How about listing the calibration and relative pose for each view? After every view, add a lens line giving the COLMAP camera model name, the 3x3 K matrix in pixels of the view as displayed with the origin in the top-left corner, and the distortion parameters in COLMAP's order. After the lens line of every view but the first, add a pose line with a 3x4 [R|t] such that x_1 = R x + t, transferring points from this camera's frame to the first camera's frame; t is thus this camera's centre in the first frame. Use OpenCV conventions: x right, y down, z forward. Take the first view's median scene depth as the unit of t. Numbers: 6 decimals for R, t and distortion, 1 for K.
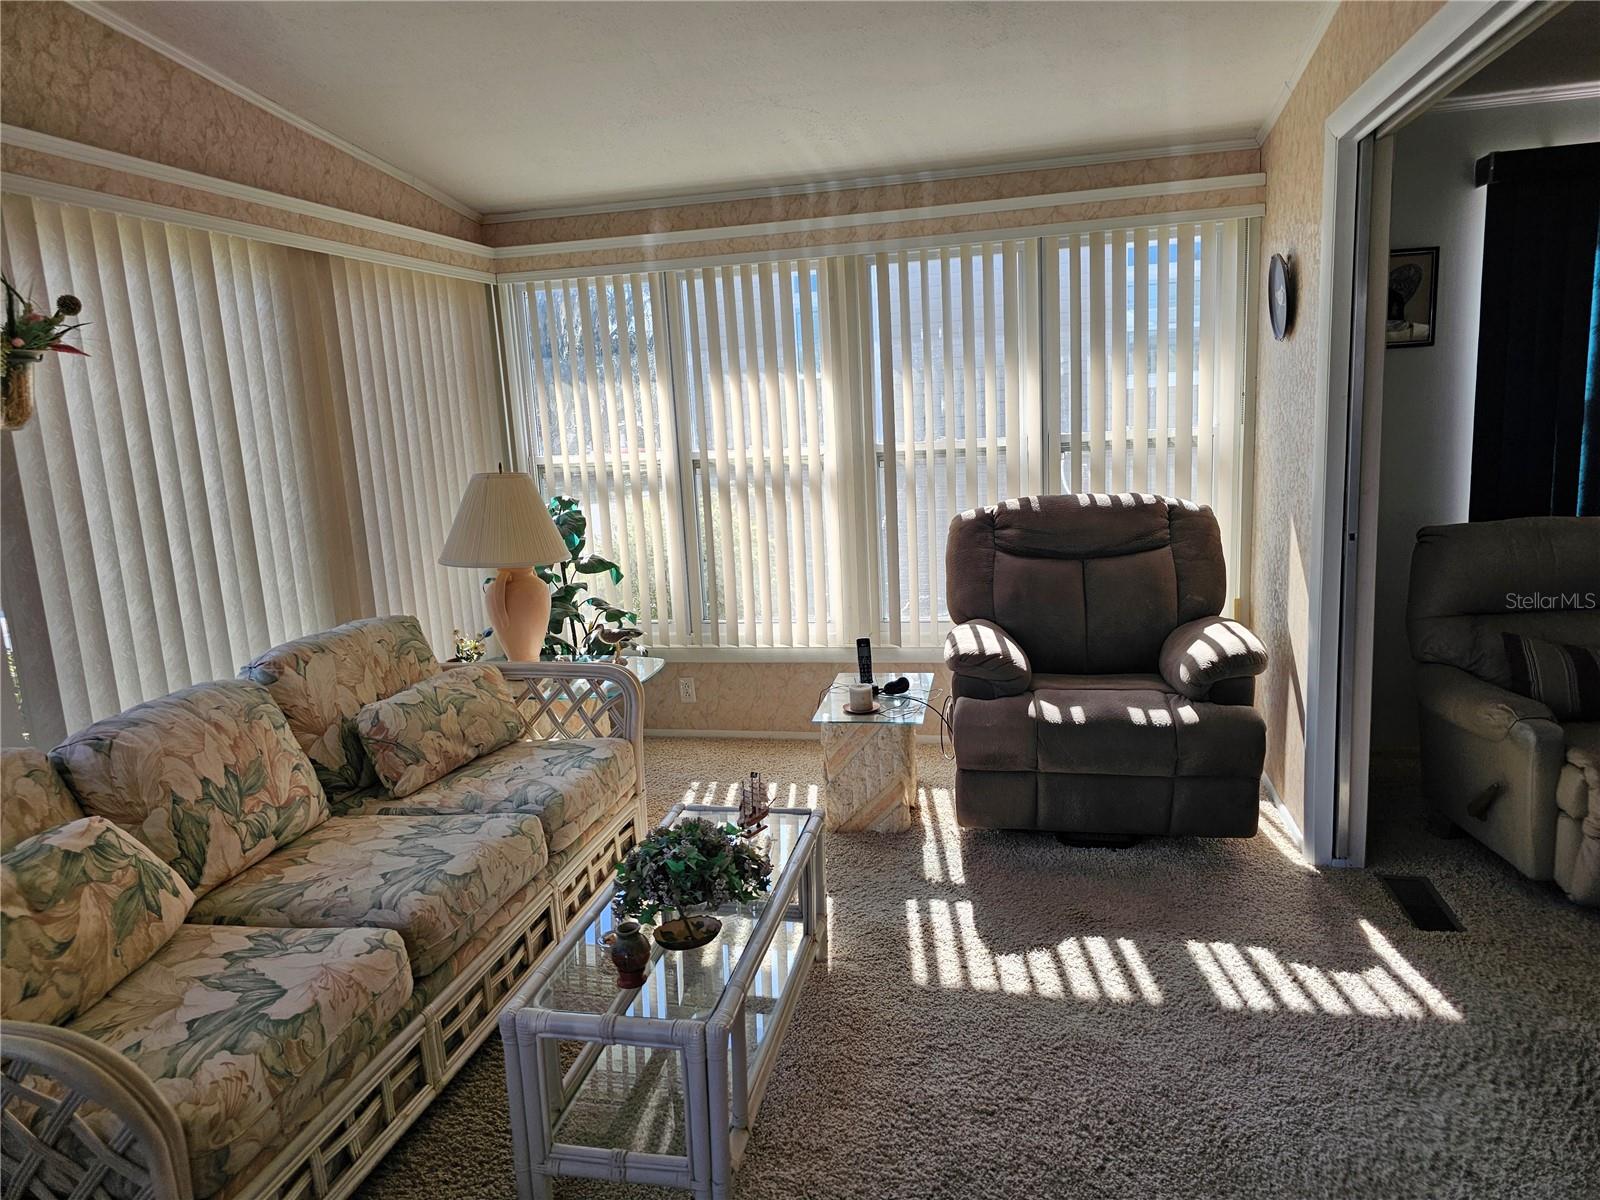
lens RADIAL K [[1076.5, 0, 800.5], [0, 1076.5, 588.1], [0, 0, 1]] dist [-0.004056, -0.007478]
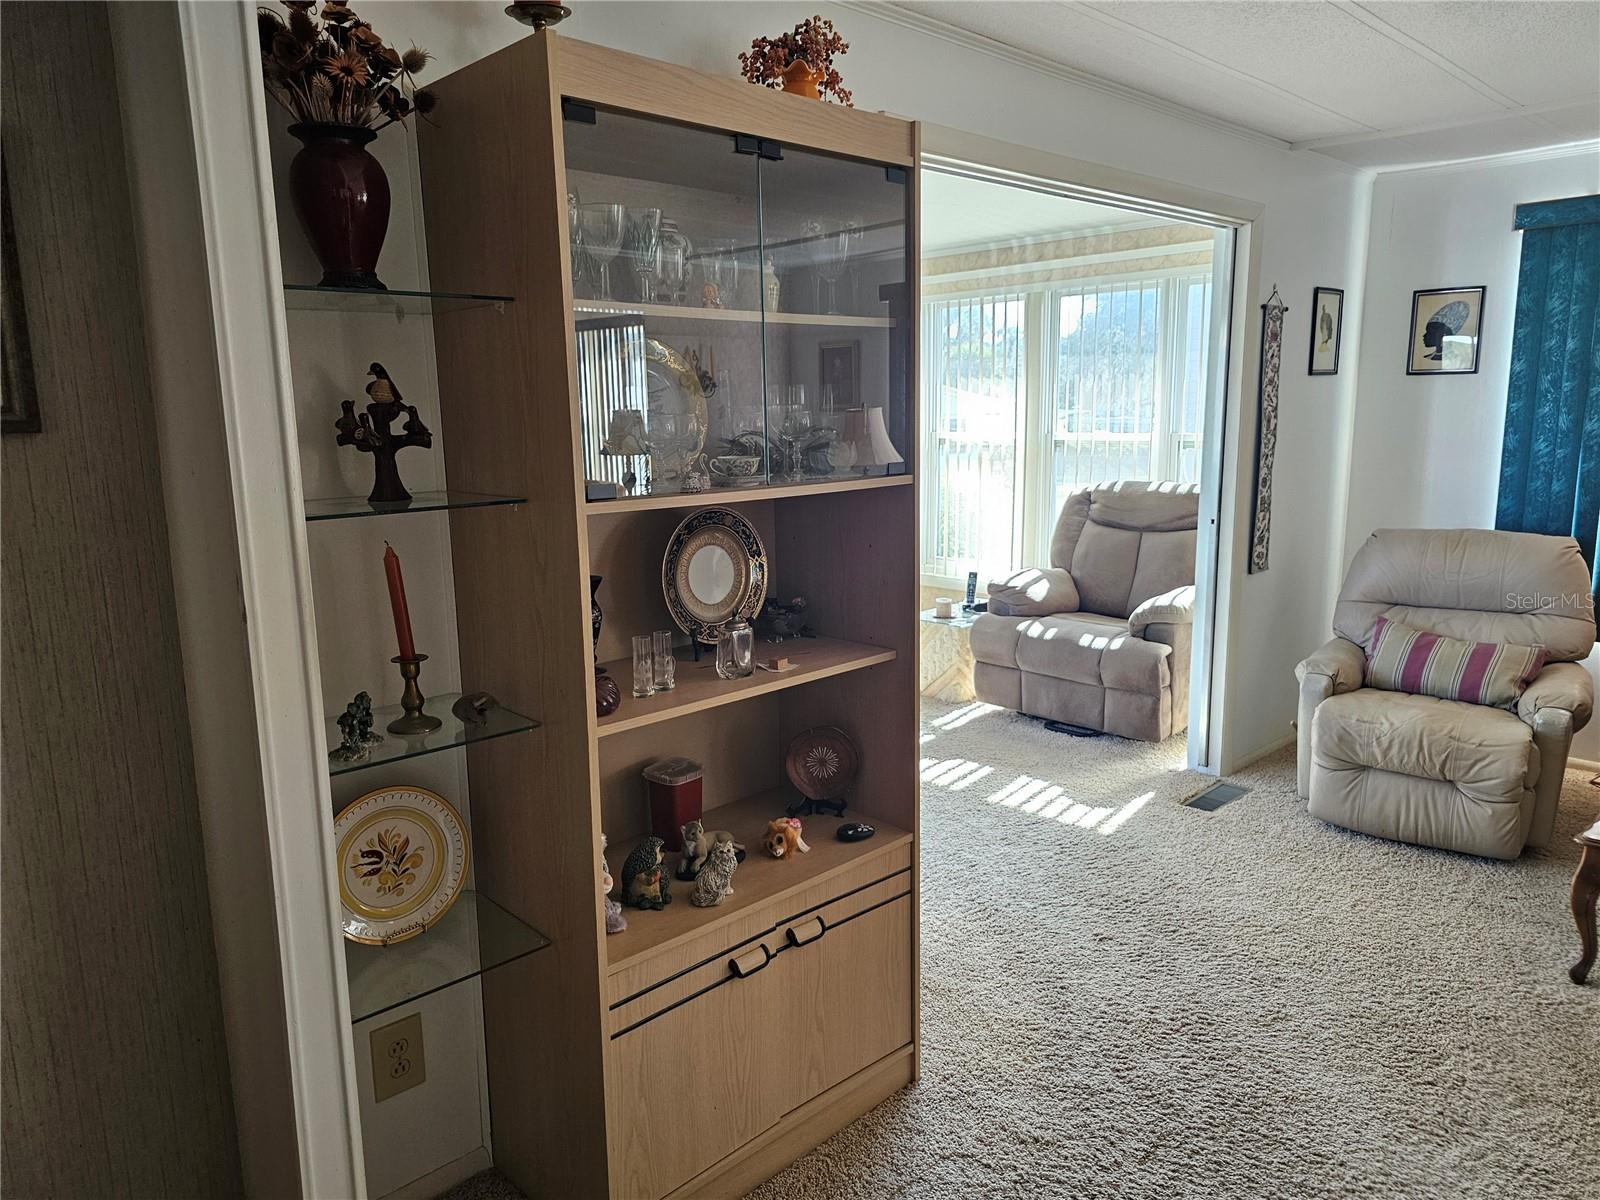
lens RADIAL K [[1076.5, 0, 802.6], [0, 1076.5, 606.1], [0, 0, 1]] dist [-0.004056, -0.007478]
pose [[0.836890, 0.139325, -0.529343, 0.709758], [-0.118332, 0.990246, 0.073555, 0.016051], [0.534428, 0.001081, 0.845213, -0.357097]]
